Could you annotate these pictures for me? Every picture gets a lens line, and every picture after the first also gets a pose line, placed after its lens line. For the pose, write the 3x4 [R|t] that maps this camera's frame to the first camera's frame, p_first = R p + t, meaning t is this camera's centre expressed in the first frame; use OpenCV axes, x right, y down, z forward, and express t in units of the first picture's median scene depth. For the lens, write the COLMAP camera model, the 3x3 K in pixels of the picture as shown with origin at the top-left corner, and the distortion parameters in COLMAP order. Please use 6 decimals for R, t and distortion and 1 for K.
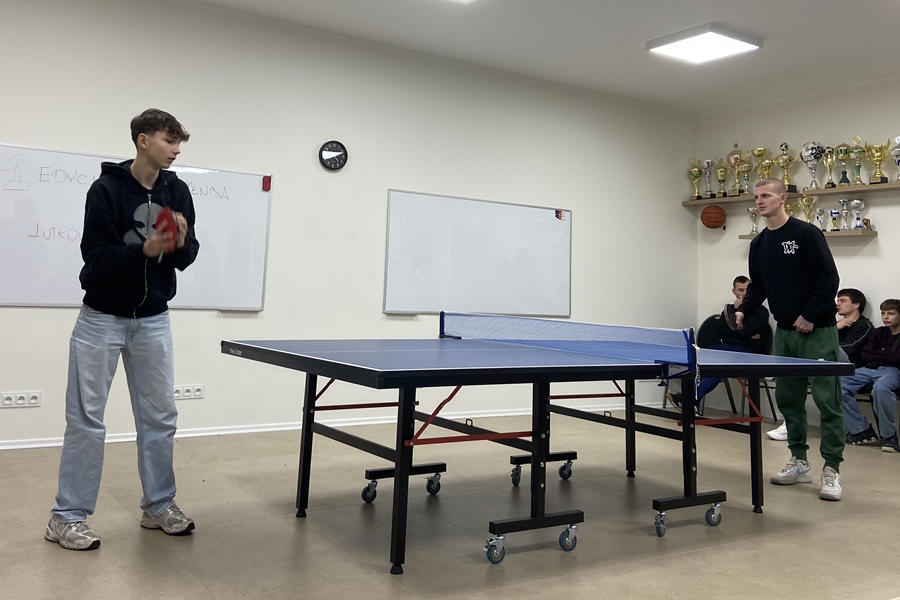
lens RADIAL K [[829.3, 0, 431.8], [0, 829.3, 181.5], [0, 0, 1]] dist [0.064282, 0.000000]
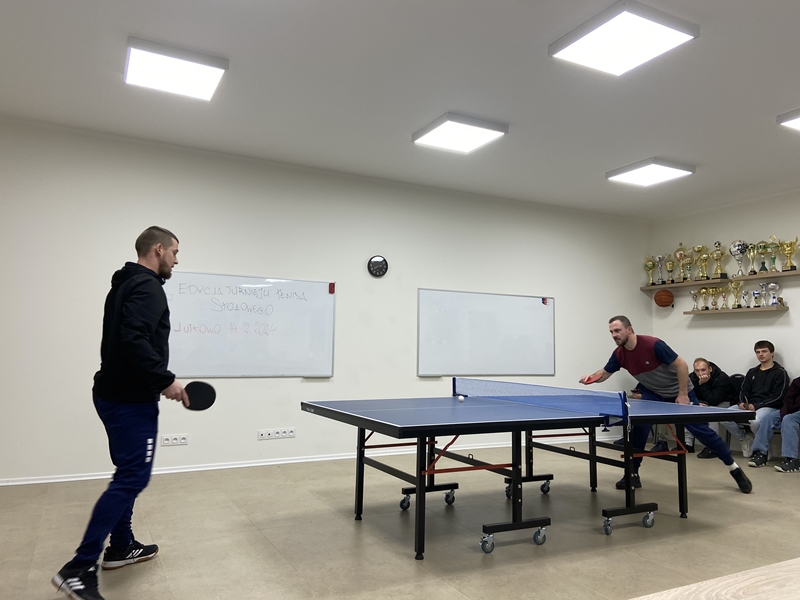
lens RADIAL K [[611.0, 0, 406.0], [0, 611.0, 299.8], [0, 0, 1]] dist [0.081325, -0.075657]
pose [[0.994906, -0.030717, -0.096015, 0.033714], [0.035384, 0.998254, 0.047287, -0.027290], [0.094395, -0.050444, 0.994256, -0.040202]]
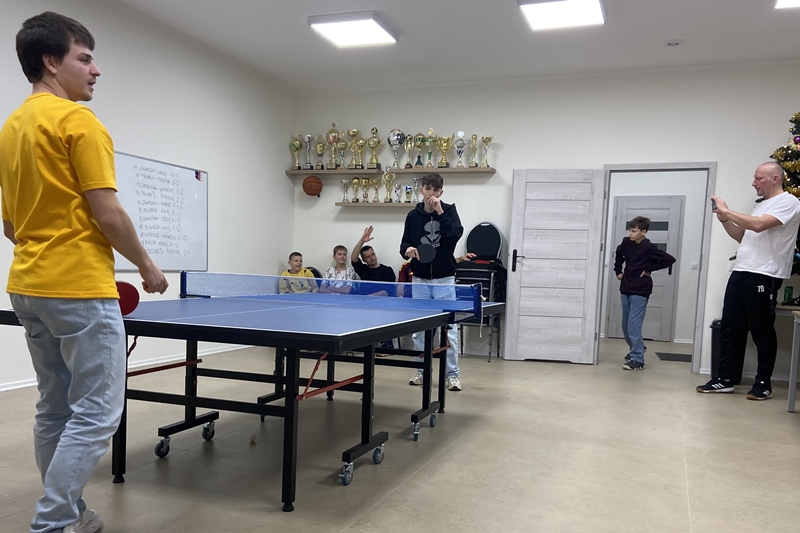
lens RADIAL K [[707.4, 0, 395.9], [0, 707.4, 335.3], [0, 0, 1]] dist [0.076149, -0.031708]
pose [[0.805917, -0.067461, 0.588173, -0.286082], [-0.085119, 0.969961, 0.227880, 0.013545], [-0.585878, -0.233717, 0.775966, 0.158457]]
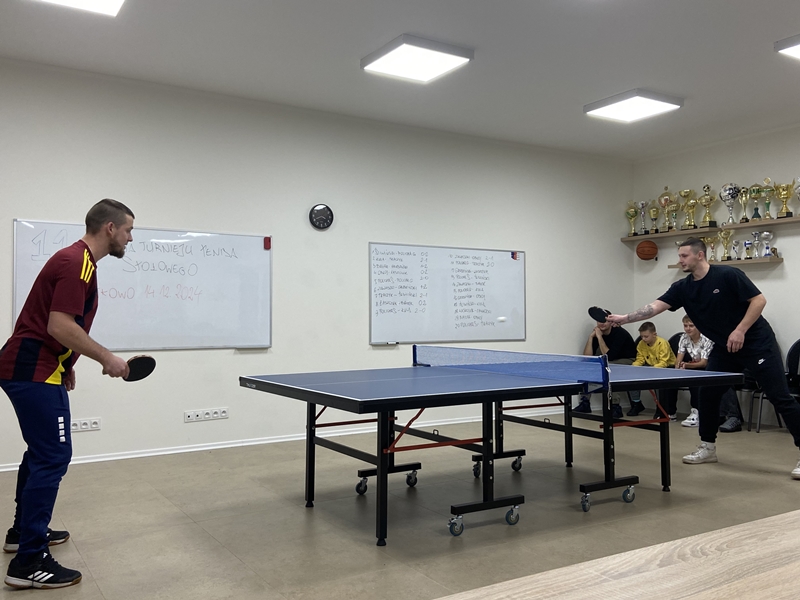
lens RADIAL K [[729.6, 0, 403.6], [0, 729.6, 299.2], [0, 0, 1]] dist [0.063235, 0.028420]
pose [[0.998948, -0.040789, -0.020969, 0.021186], [0.042882, 0.992826, 0.111612, -0.032100], [0.016266, -0.112394, 0.993531, -0.072579]]
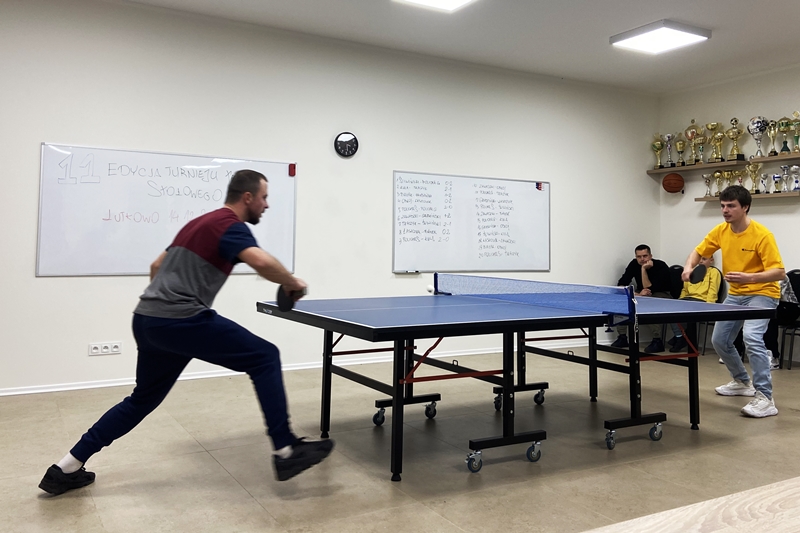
lens RADIAL K [[707.4, 0, 411.4], [0, 707.4, 206.6], [0, 0, 1]] dist [0.076149, -0.031708]
pose [[0.998385, -0.028340, -0.049227, 0.029580], [0.032023, 0.996615, 0.075720, -0.020298], [0.046914, -0.077174, 0.995913, -0.032830]]
